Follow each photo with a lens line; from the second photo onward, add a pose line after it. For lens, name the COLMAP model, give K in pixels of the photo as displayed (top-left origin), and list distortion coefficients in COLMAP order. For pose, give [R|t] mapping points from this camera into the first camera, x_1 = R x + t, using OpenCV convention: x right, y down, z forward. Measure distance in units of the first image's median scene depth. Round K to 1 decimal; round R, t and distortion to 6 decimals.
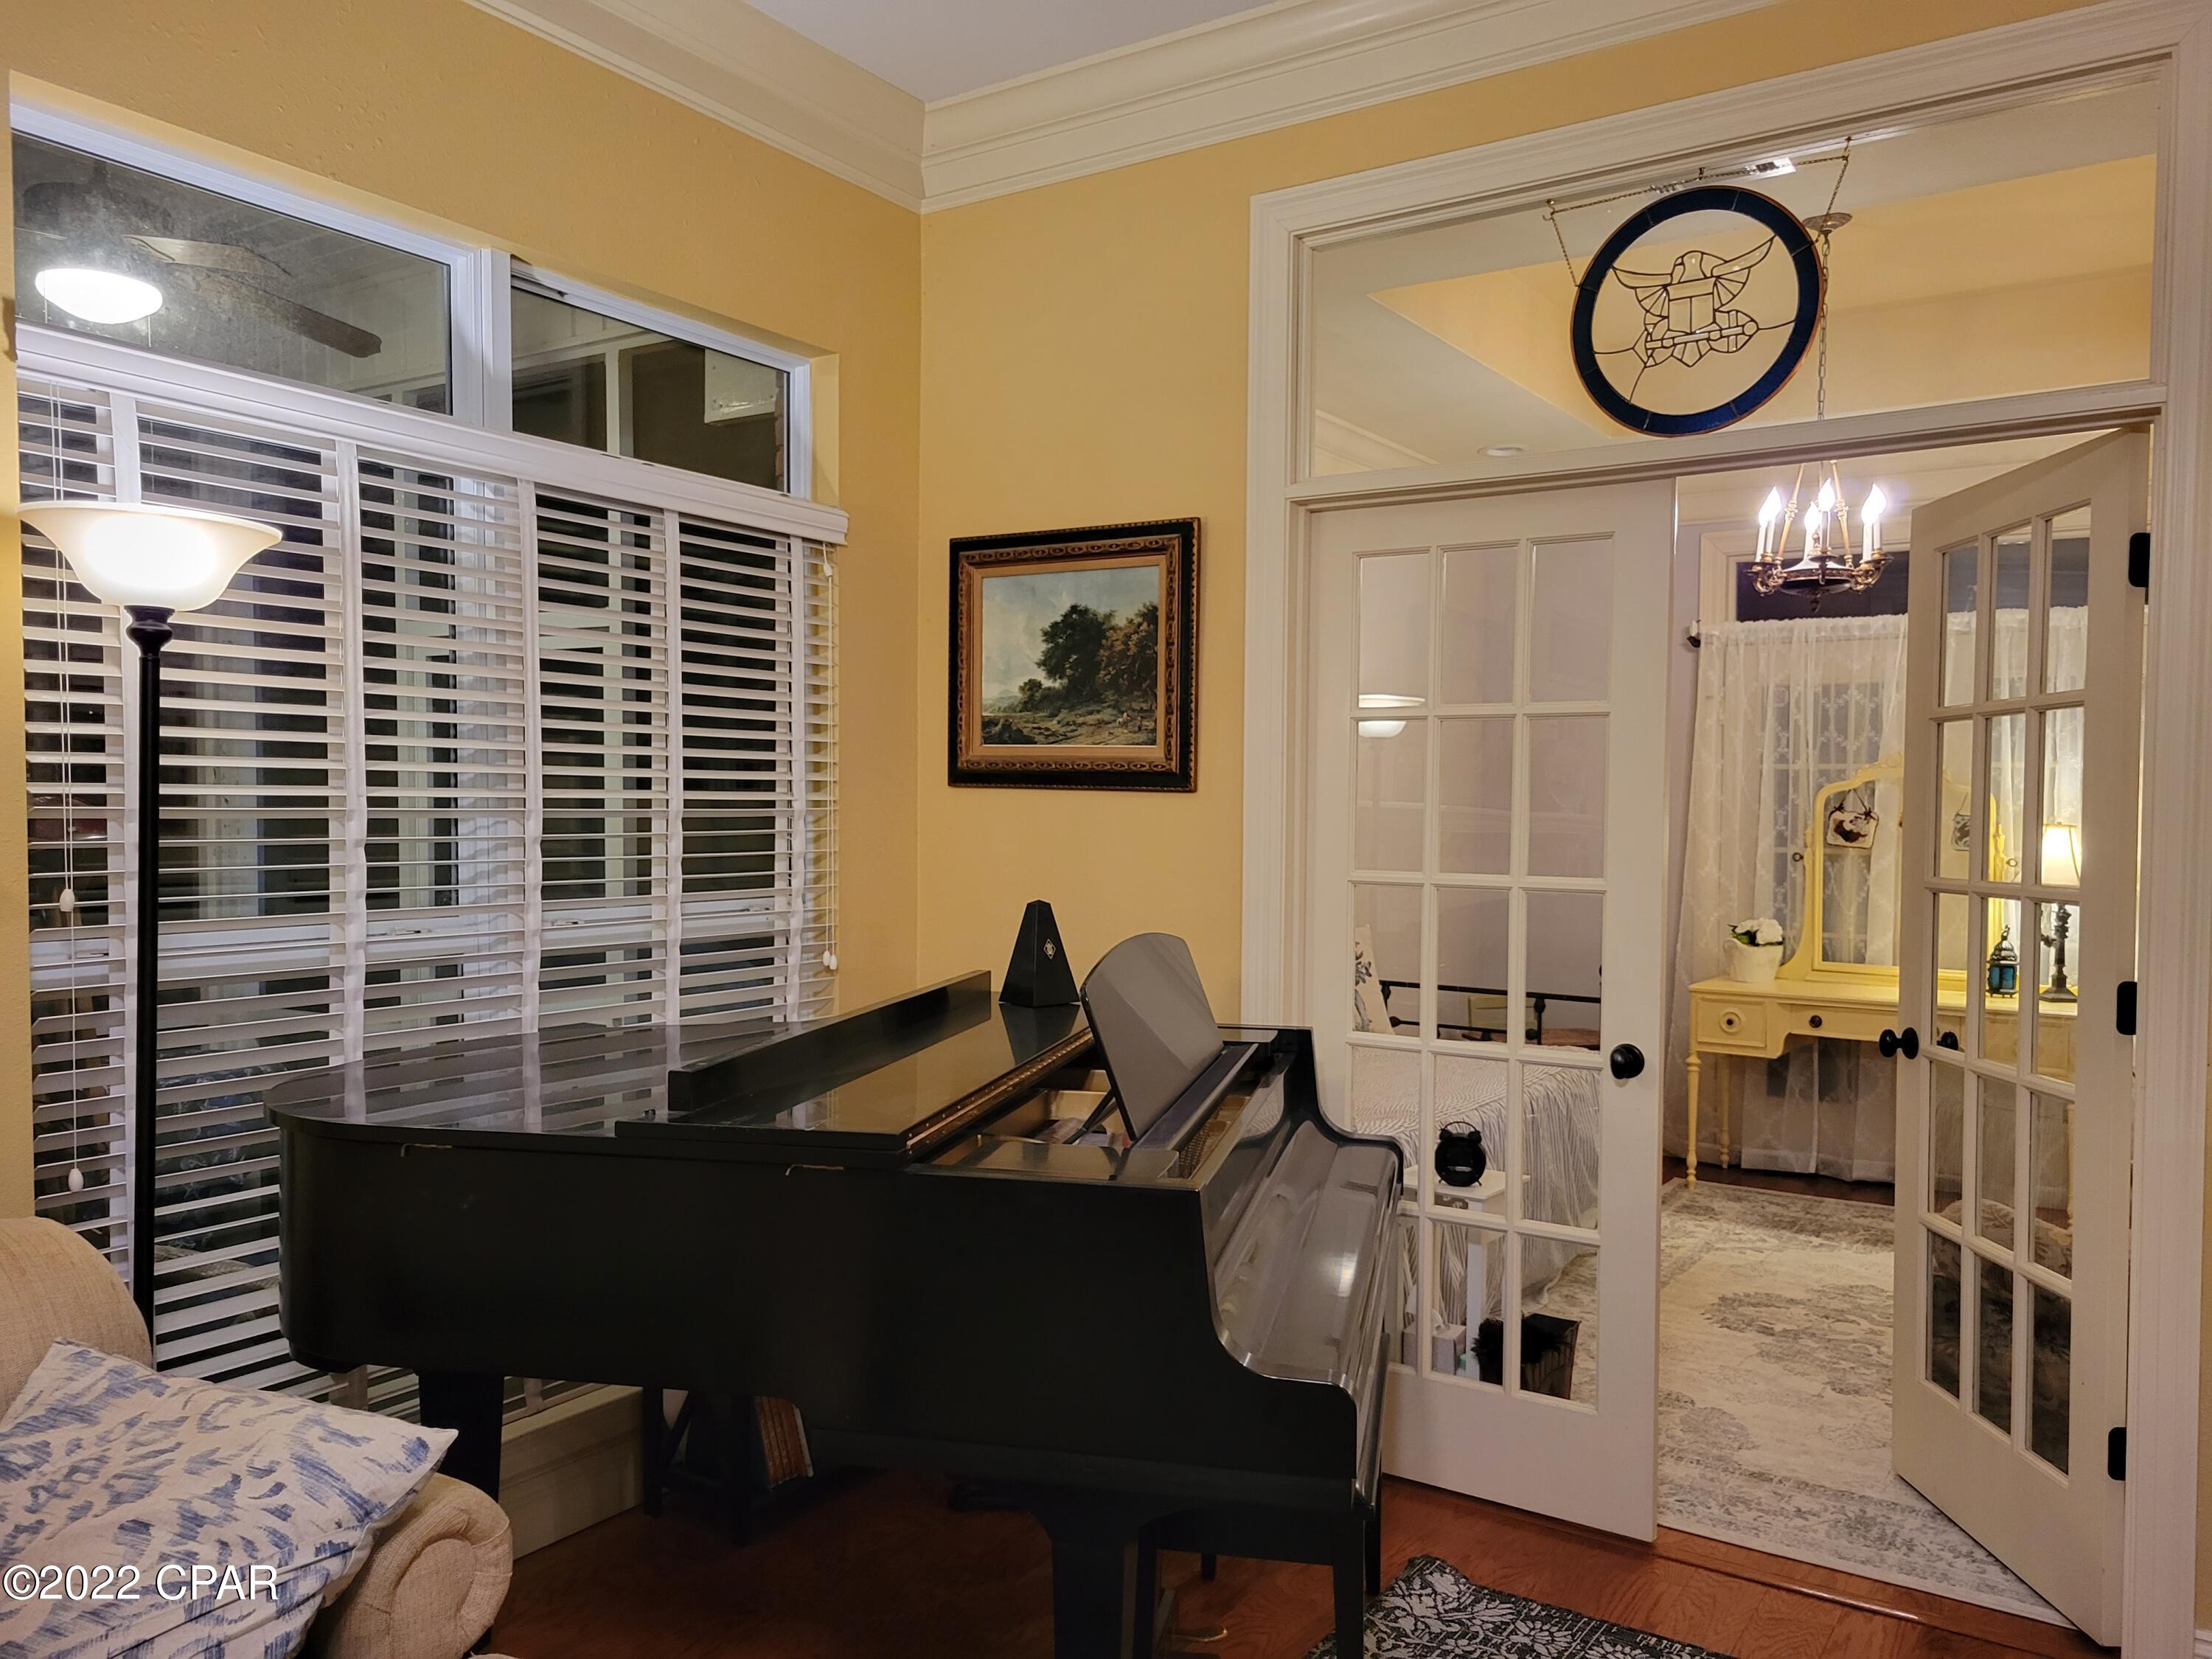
lens RADIAL K [[1649.8, 0, 1106.9], [0, 1649.8, 849.8], [0, 0, 1]] dist [0.049659, -0.033057]
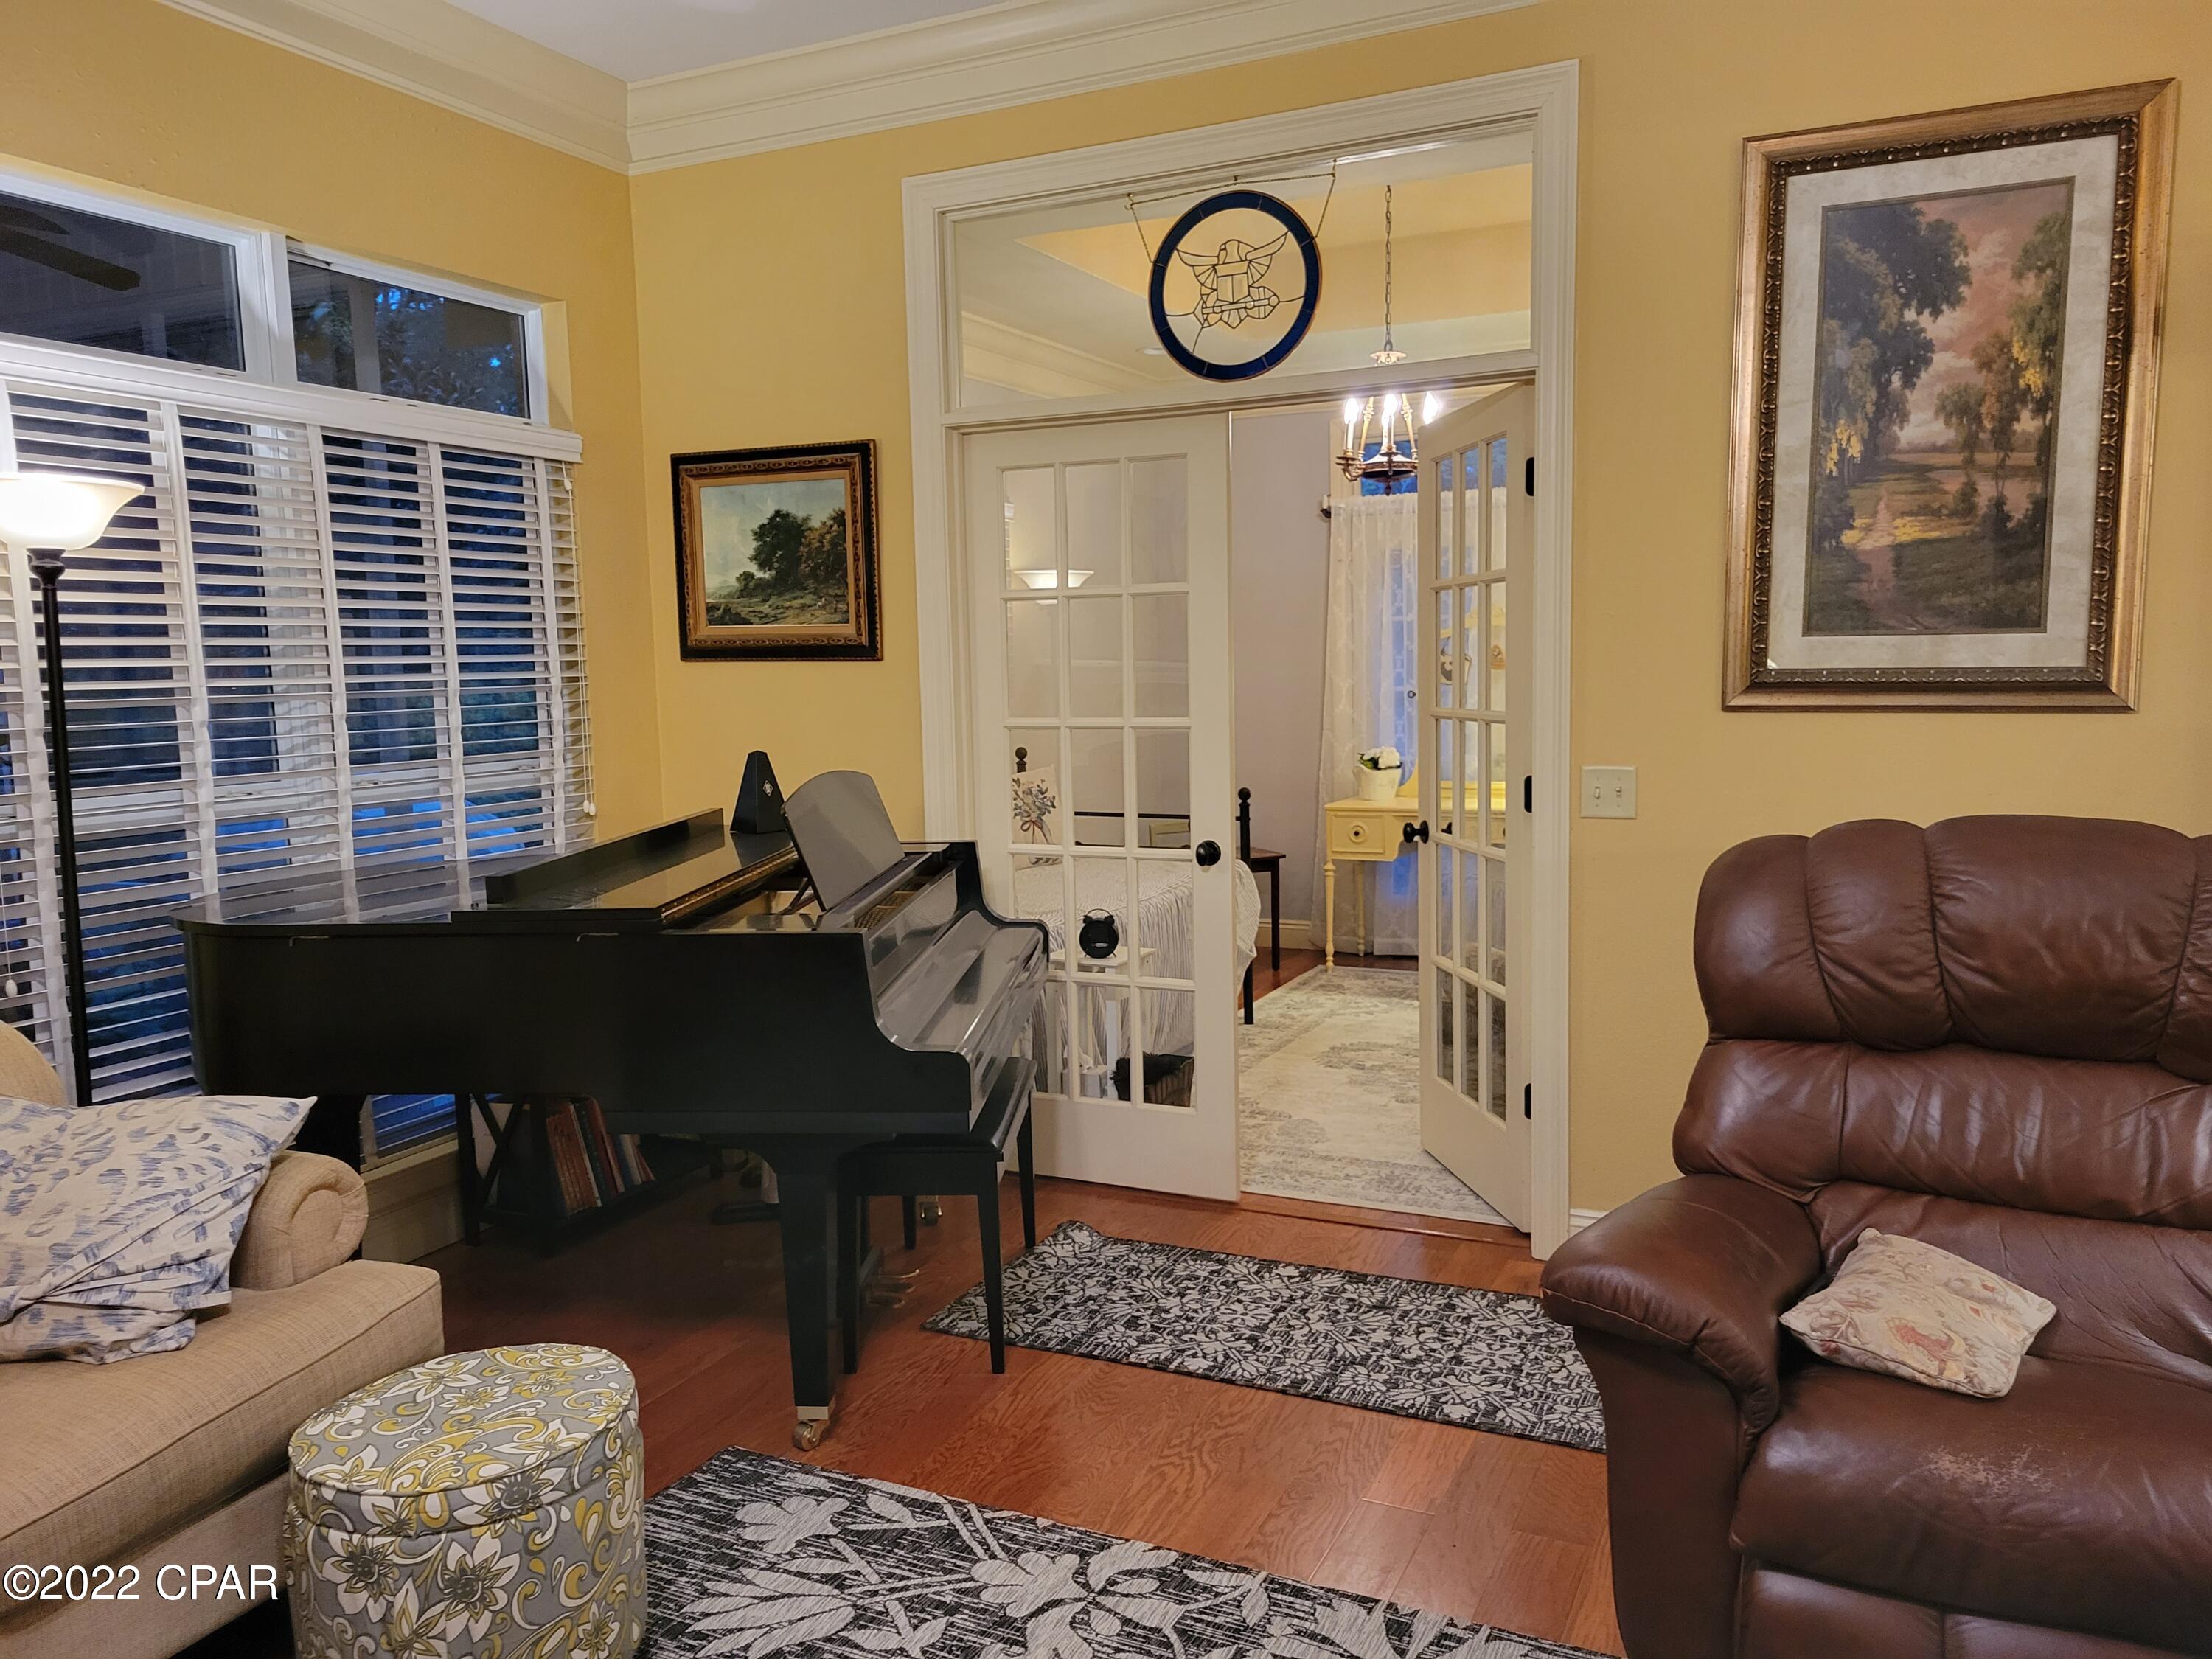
lens RADIAL K [[1670.9, 0, 1083.4], [0, 1670.9, 829.7], [0, 0, 1]] dist [0.044367, -0.010579]
pose [[0.990387, -0.045736, 0.130548, 0.034552], [0.035915, 0.996414, 0.076616, 0.001213], [-0.133584, -0.071191, 0.988477, -0.300385]]
